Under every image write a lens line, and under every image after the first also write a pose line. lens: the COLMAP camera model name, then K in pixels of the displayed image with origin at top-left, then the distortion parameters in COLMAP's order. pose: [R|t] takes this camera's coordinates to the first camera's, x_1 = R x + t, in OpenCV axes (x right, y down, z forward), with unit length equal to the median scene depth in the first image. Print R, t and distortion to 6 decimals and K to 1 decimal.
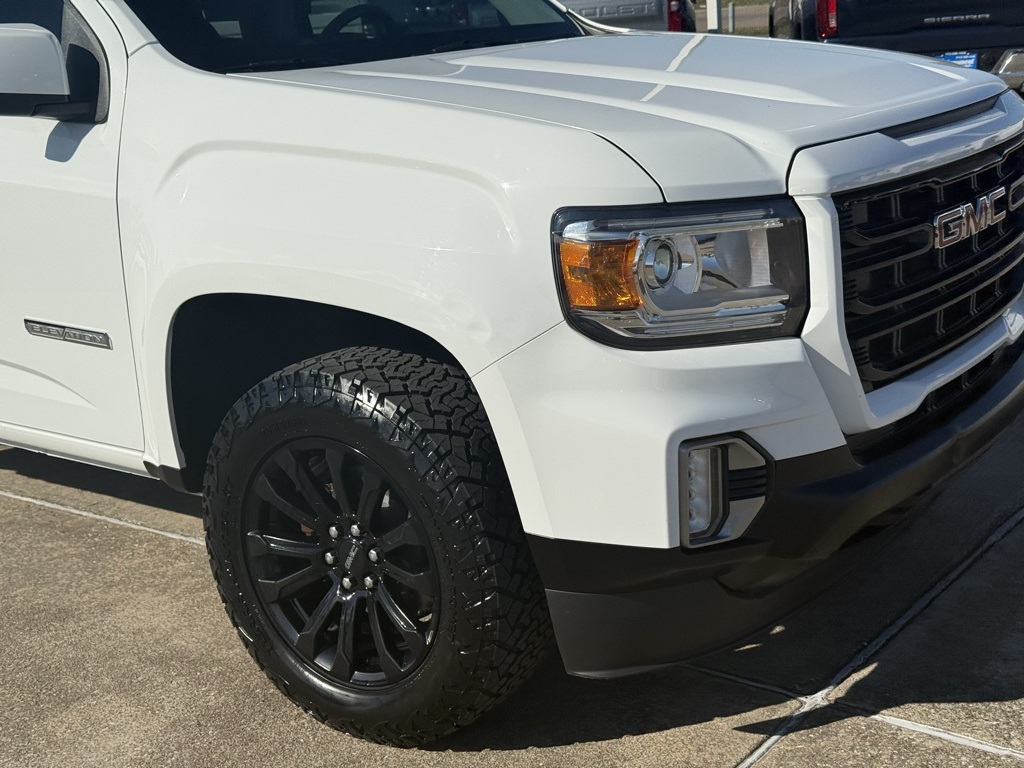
lens RADIAL K [[1430.2, 0, 527.5], [0, 1430.2, 398.5], [0, 0, 1]] dist [0.117256, 0.000000]
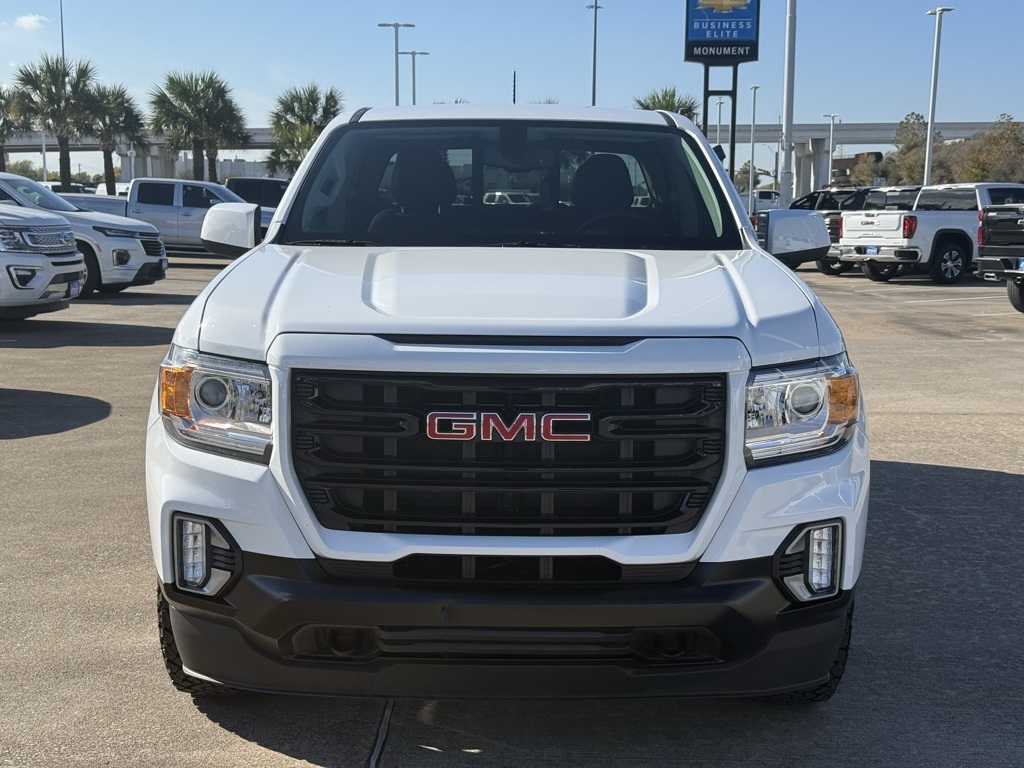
lens RADIAL K [[1430.2, 0, 531.8], [0, 1430.2, 385.8], [0, 0, 1]] dist [0.117256, 0.000000]
pose [[0.582624, 0.179892, -0.792583, 1.329234], [-0.268931, 0.962933, 0.020867, -0.200860], [0.766958, 0.200993, 0.609407, 0.325709]]
